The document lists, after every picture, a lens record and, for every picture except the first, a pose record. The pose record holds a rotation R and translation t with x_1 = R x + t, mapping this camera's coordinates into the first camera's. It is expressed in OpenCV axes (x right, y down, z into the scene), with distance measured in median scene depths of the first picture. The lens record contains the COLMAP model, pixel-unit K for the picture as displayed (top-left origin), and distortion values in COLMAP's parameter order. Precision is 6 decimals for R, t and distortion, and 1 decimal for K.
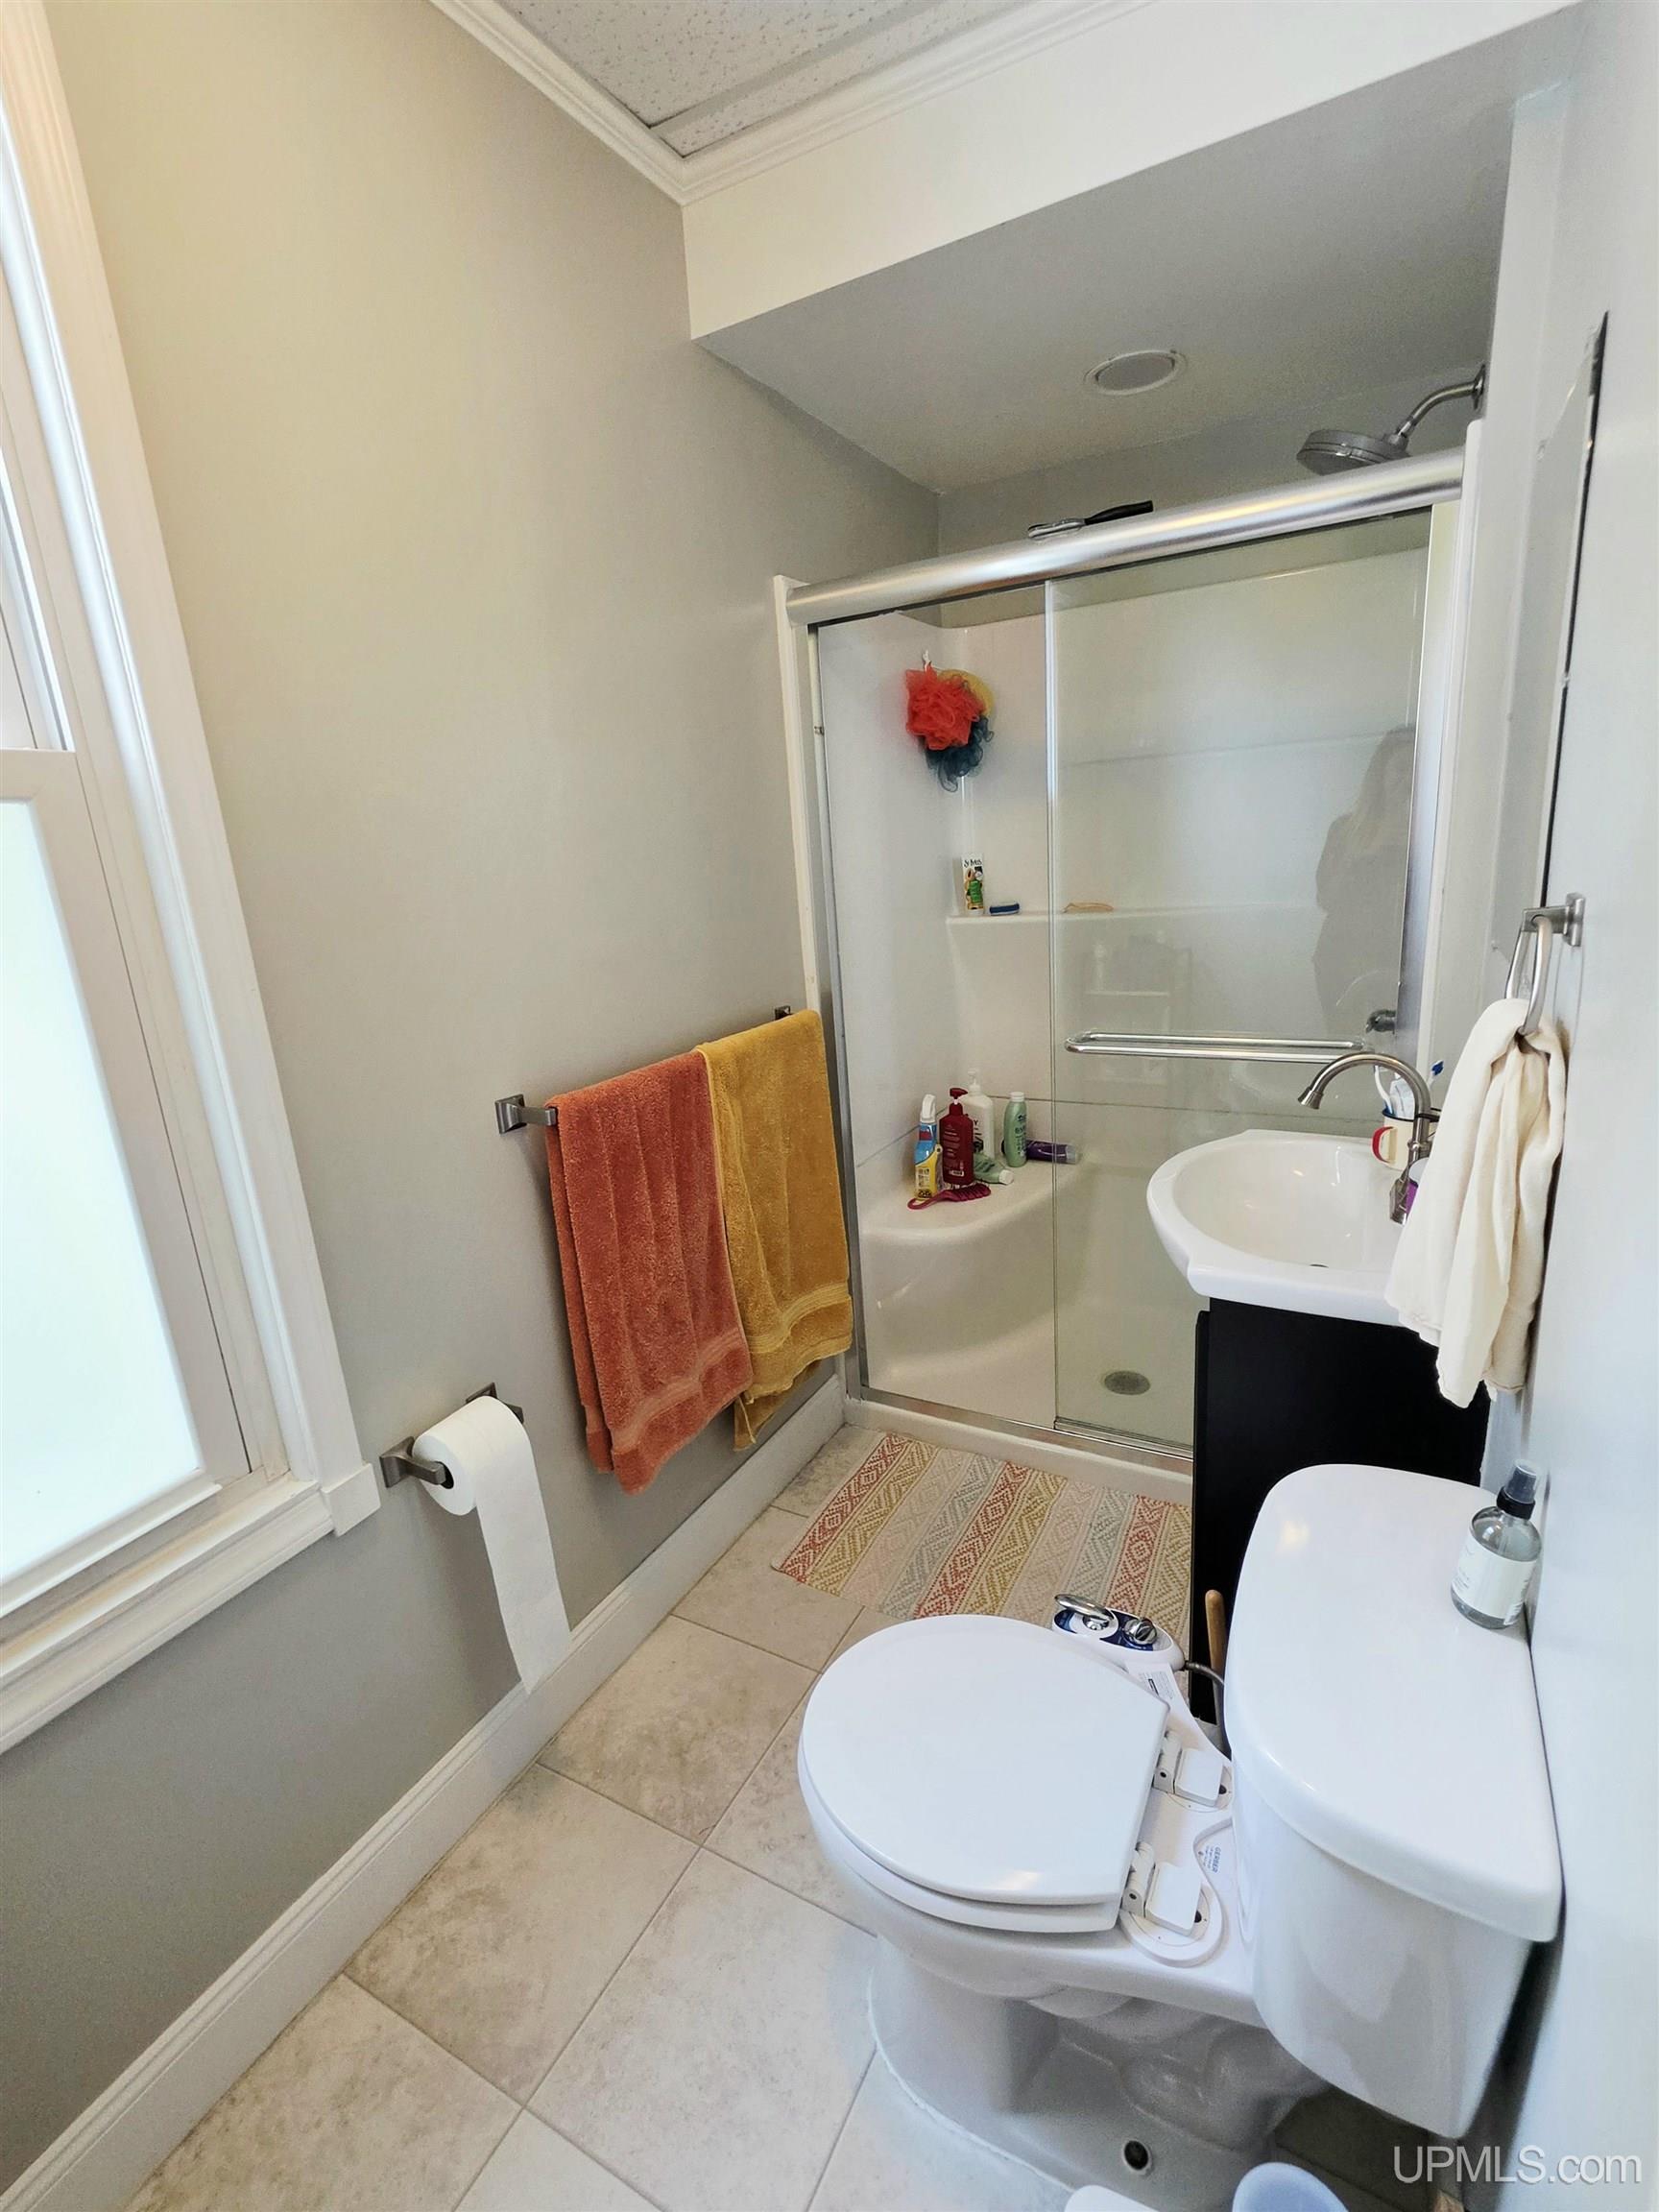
lens RADIAL K [[1004.1, 0, 829.6], [0, 1004.1, 1100.8], [0, 0, 1]] dist [0.000505, 0.000448]
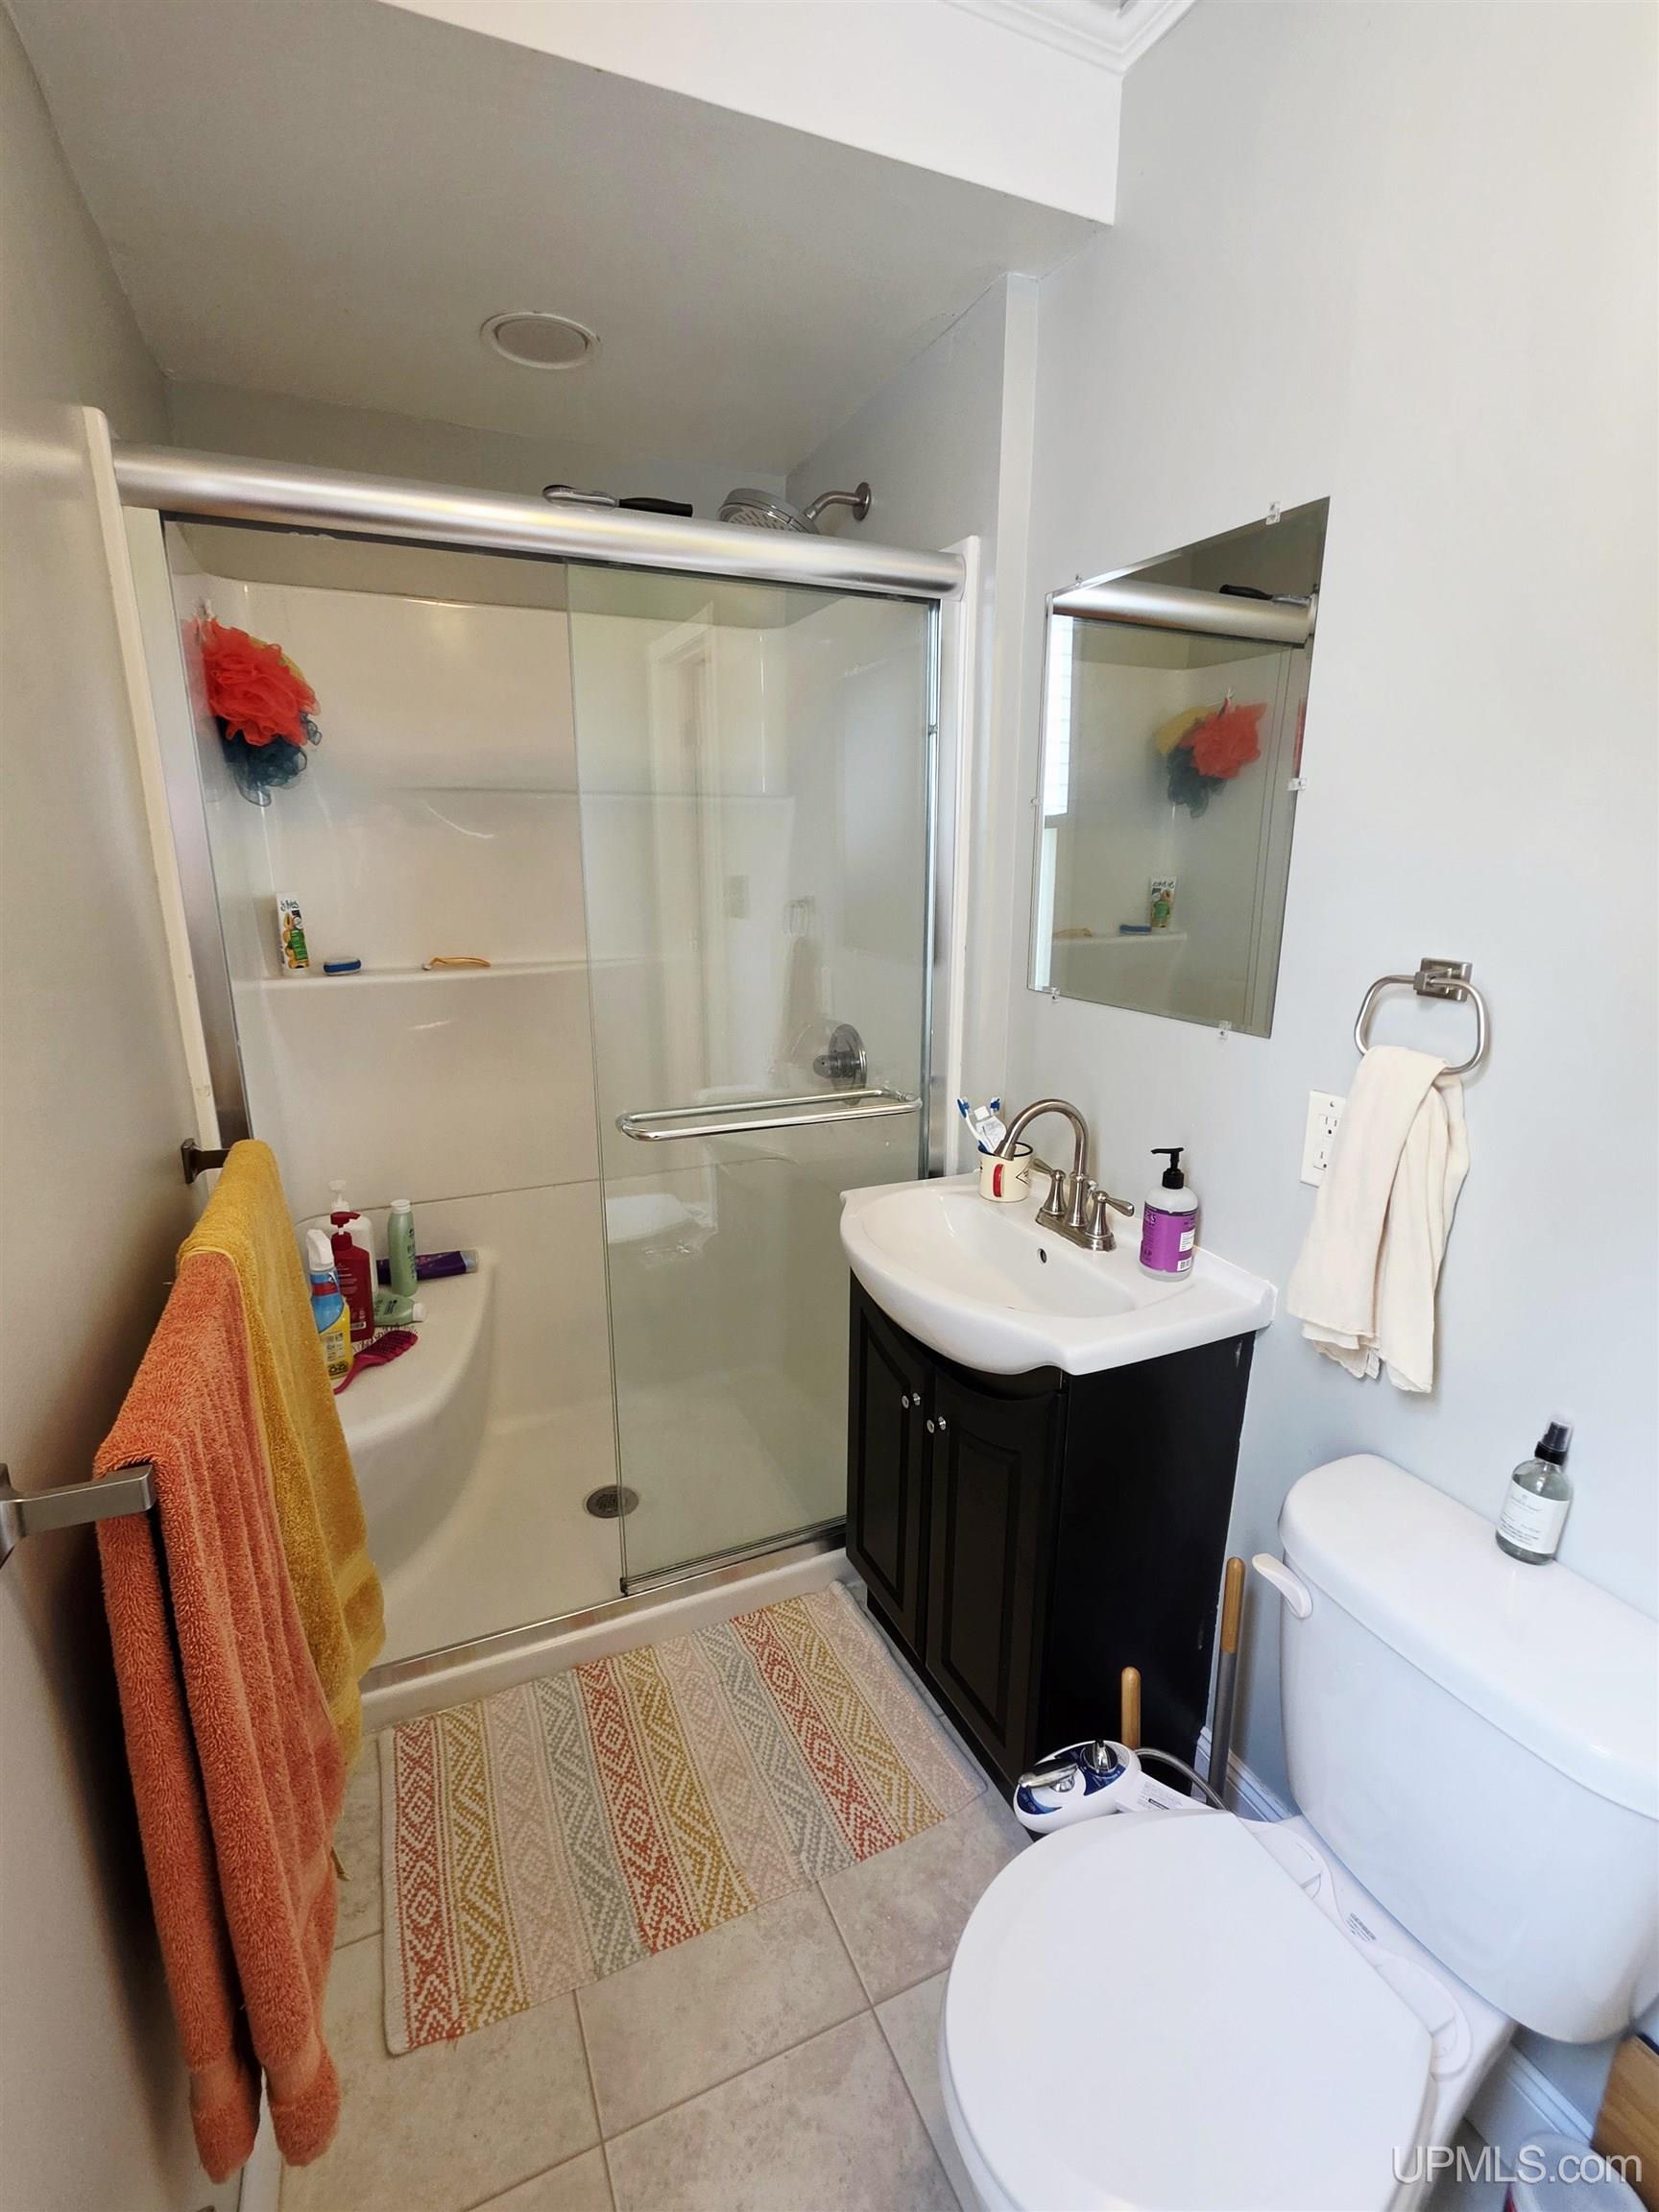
lens RADIAL K [[1004.1, 0, 829.6], [0, 1004.1, 1100.8], [0, 0, 1]] dist [0.000505, 0.000448]
pose [[0.598840, -0.123373, 0.791309, -0.234695], [0.158555, 0.986769, 0.033858, -0.062709], [-0.785017, 0.105190, 0.610478, 0.276640]]
